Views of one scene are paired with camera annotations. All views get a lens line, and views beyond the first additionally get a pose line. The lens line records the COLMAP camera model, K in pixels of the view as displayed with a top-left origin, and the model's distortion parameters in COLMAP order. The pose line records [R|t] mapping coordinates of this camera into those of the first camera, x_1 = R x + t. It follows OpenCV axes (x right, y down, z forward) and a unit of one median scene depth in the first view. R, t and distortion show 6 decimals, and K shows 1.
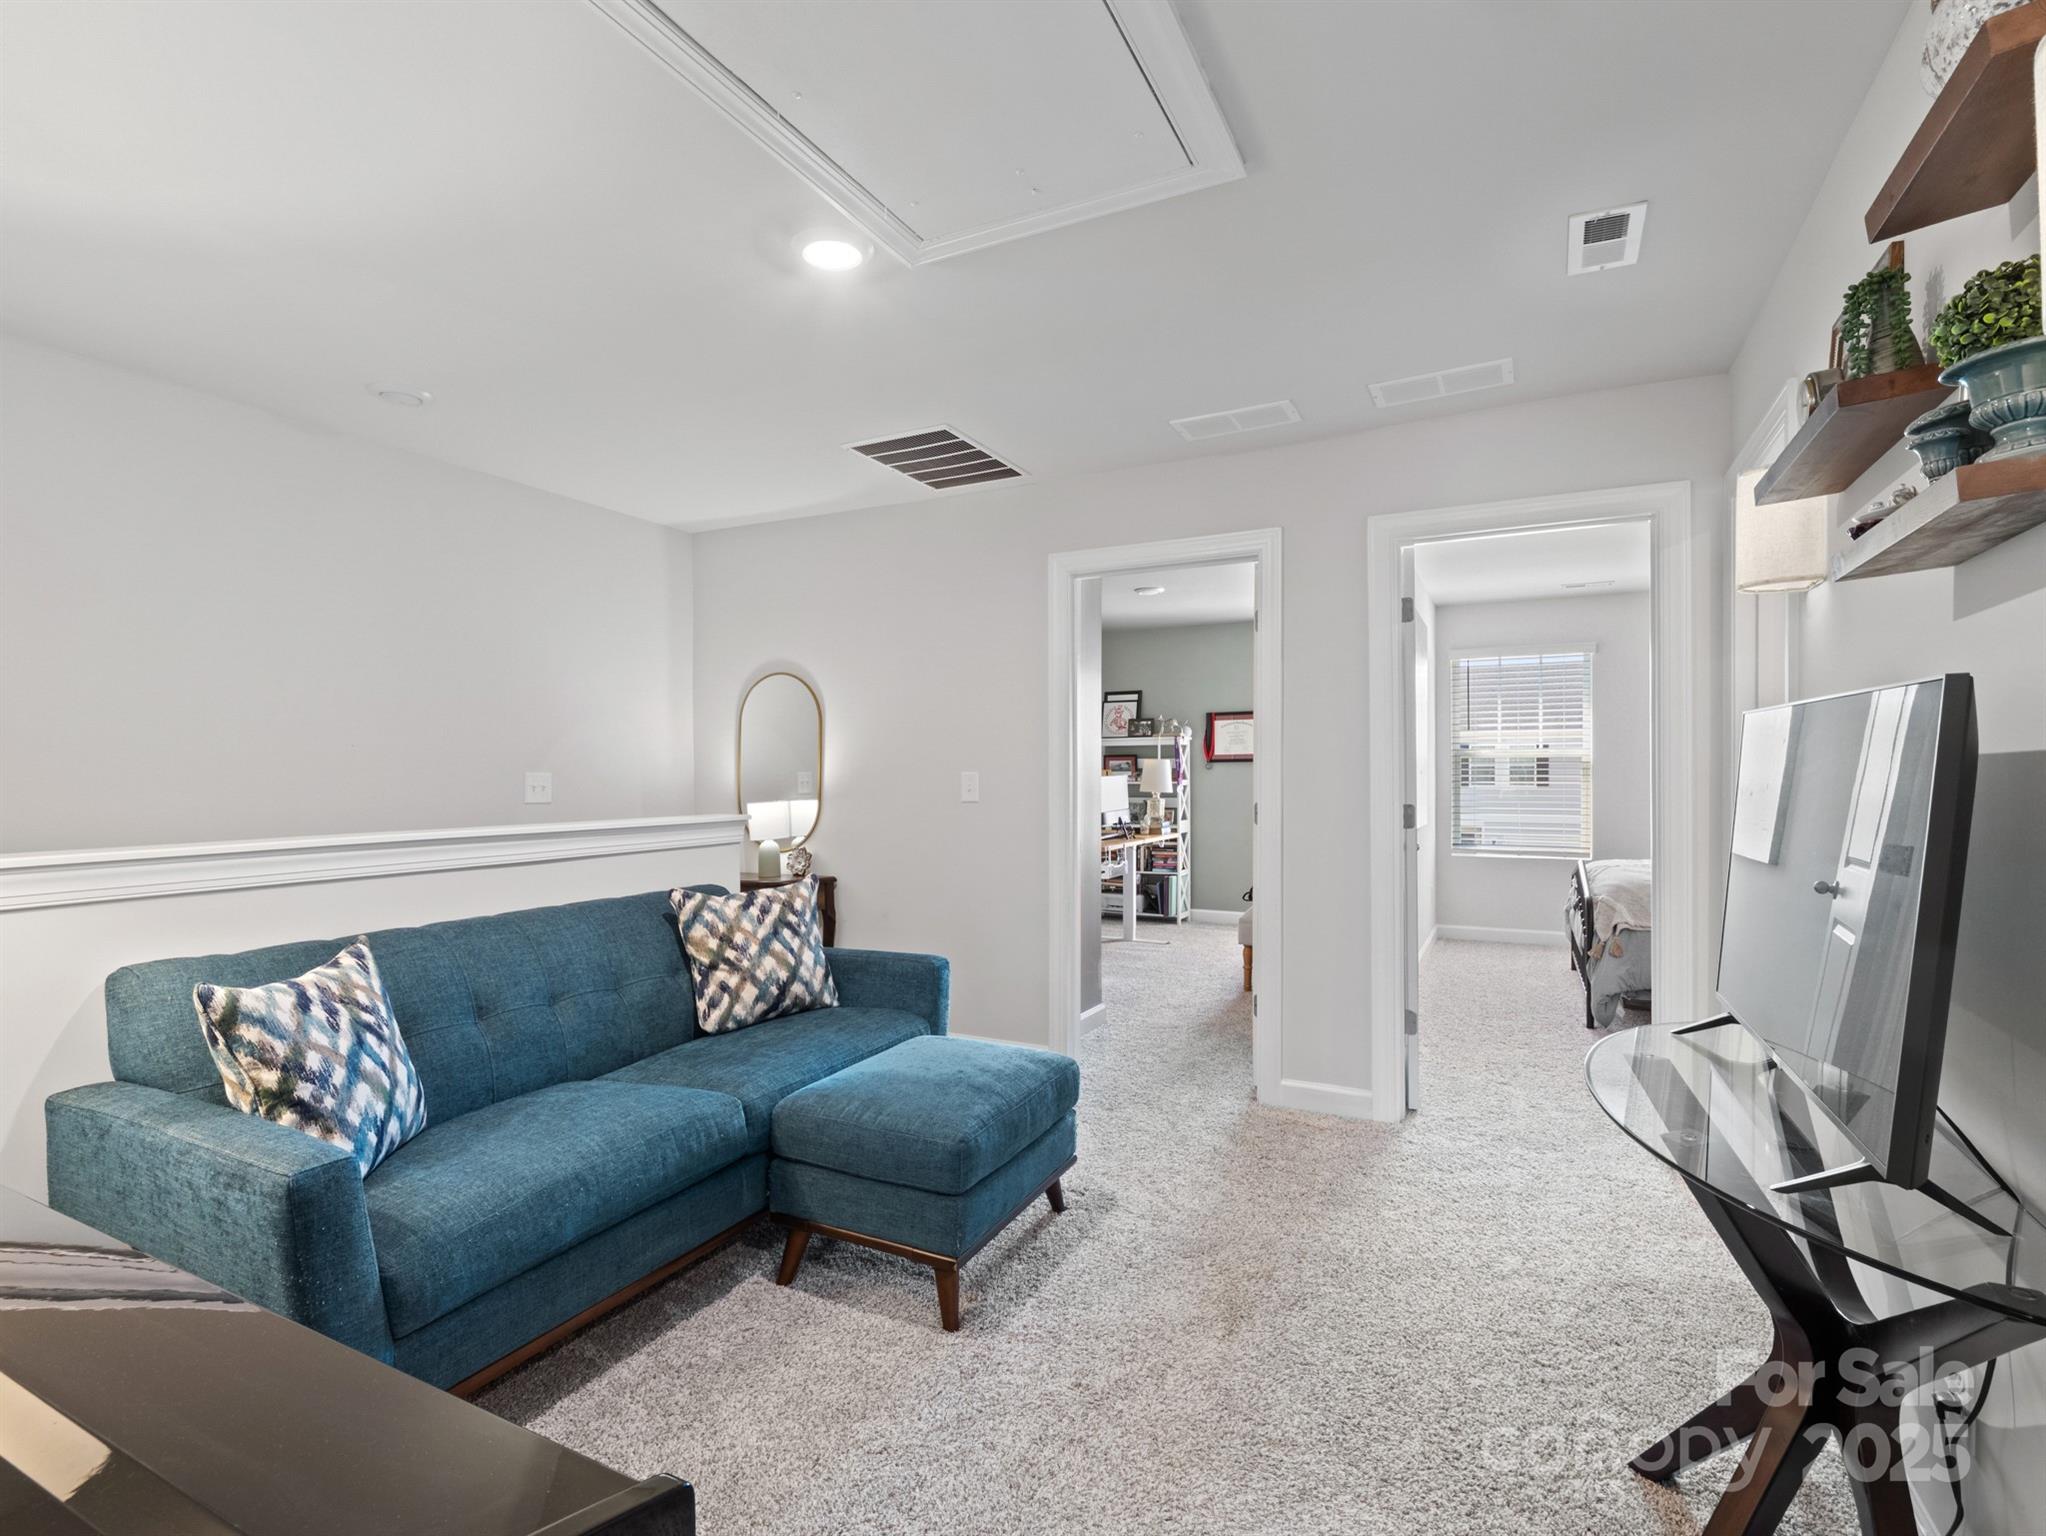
lens RADIAL K [[987.2, 0, 1016.6], [0, 987.2, 780.0], [0, 0, 1]] dist [-0.002383, -0.001801]
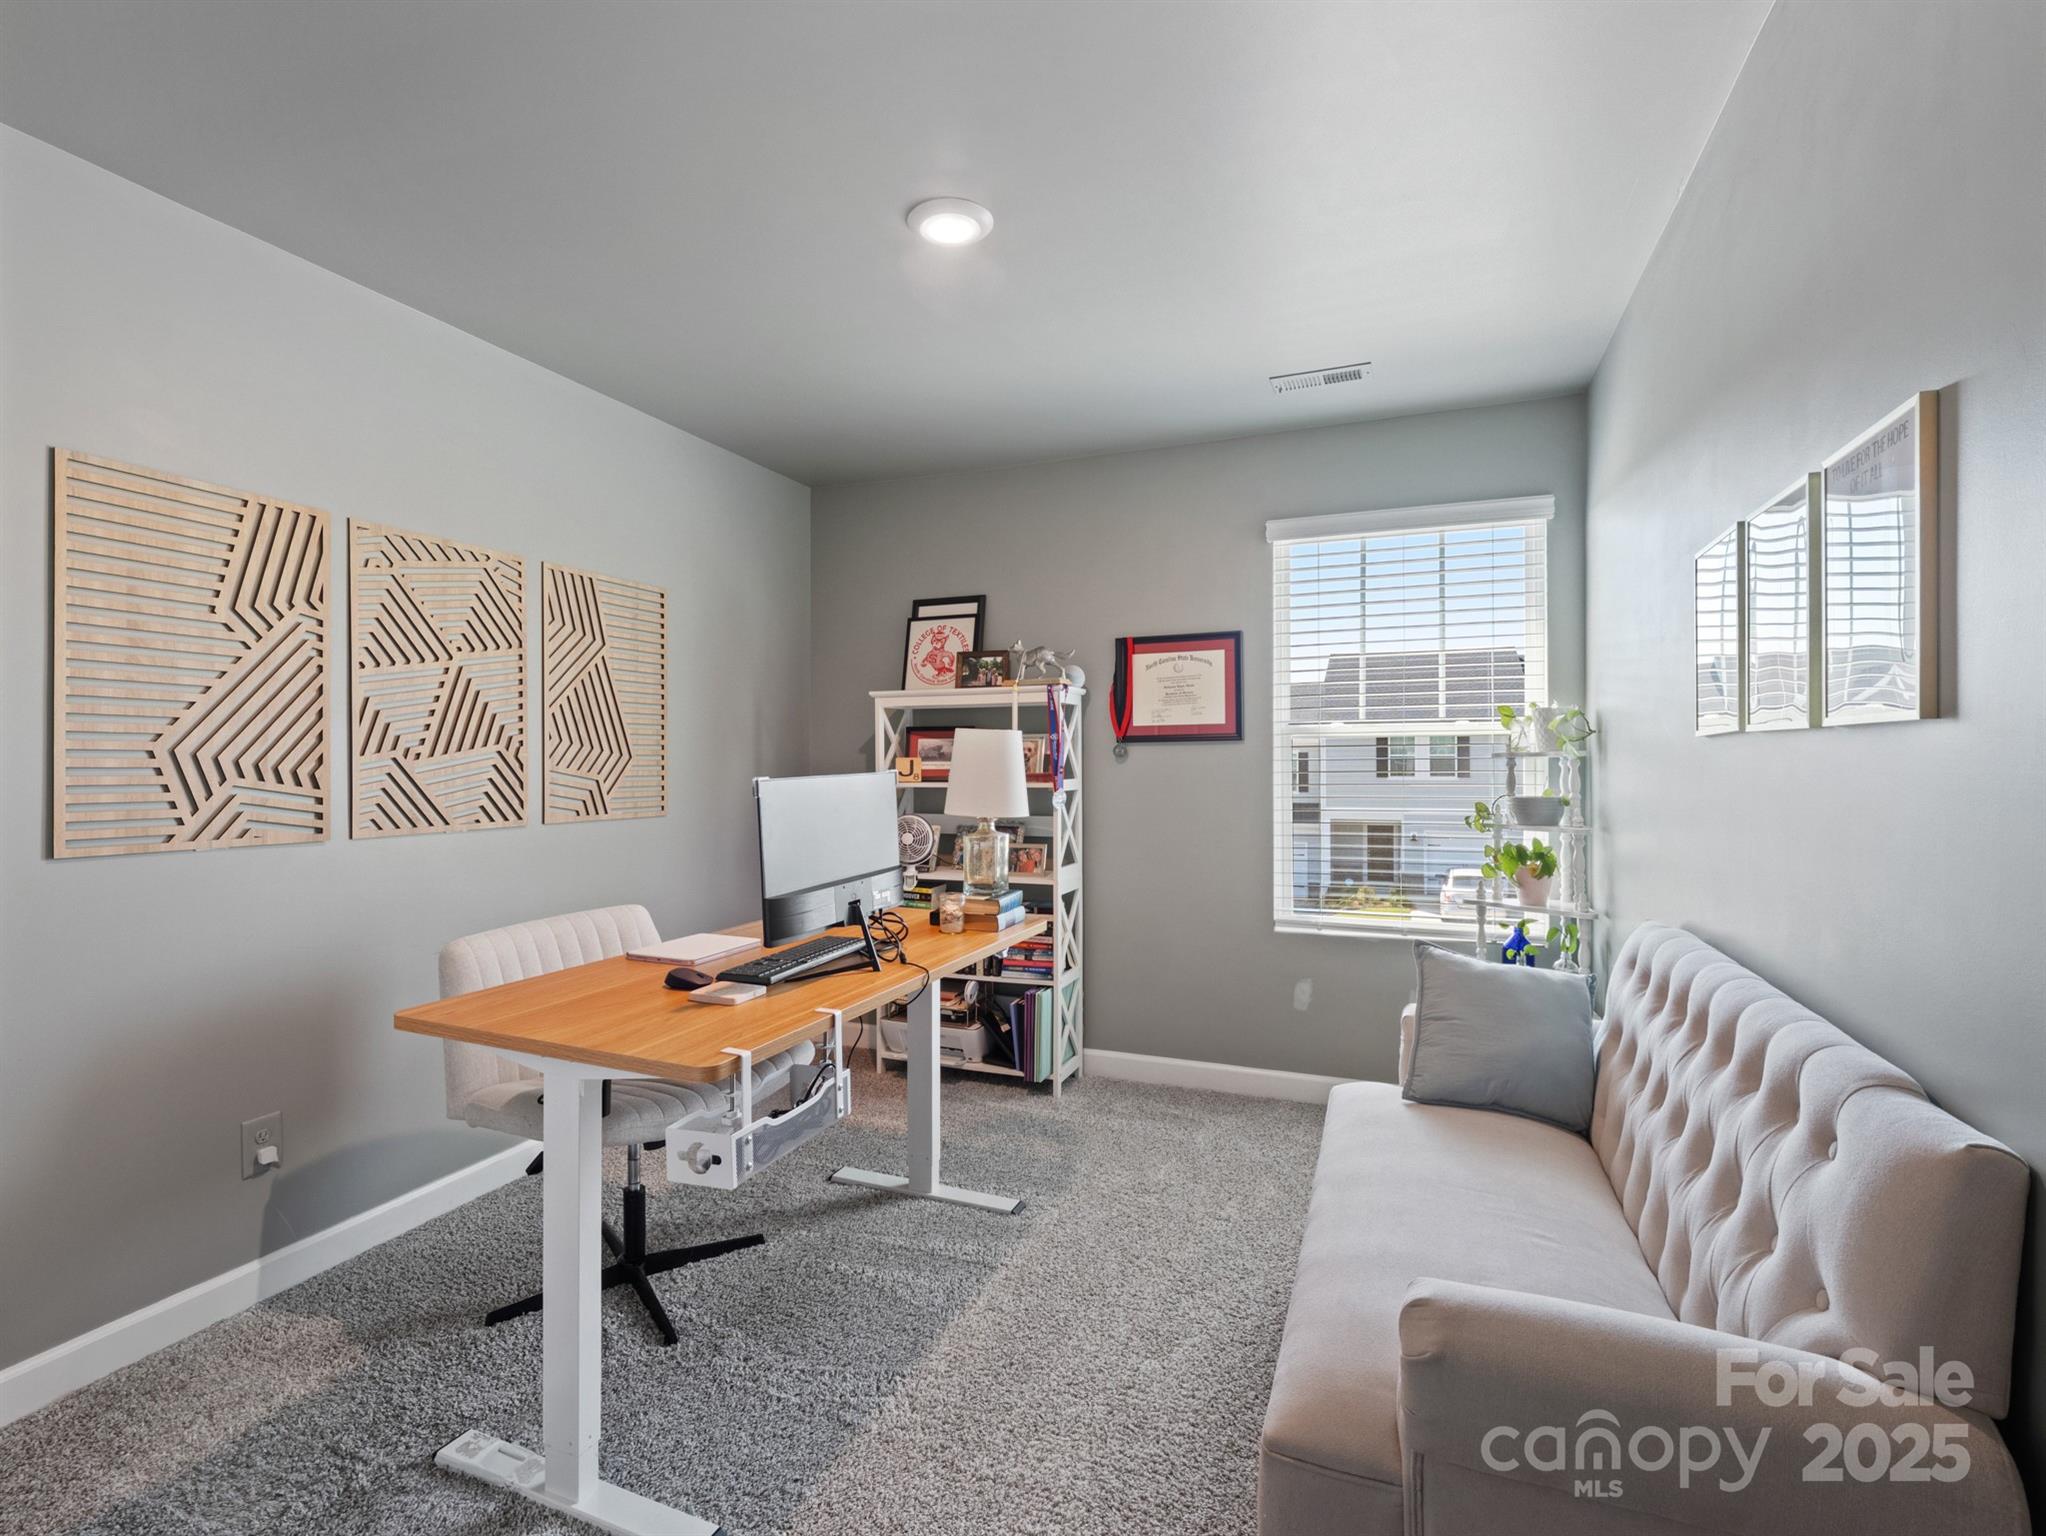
lens RADIAL K [[987.2, 0, 1019.4], [0, 987.2, 758.1], [0, 0, 1]] dist [-0.002383, -0.001801]
pose [[0.995659, 0.000437, 0.093072, 0.102694], [-0.000049, 0.999991, -0.004174, -0.007974], [-0.093073, 0.004151, 0.995651, 0.535620]]
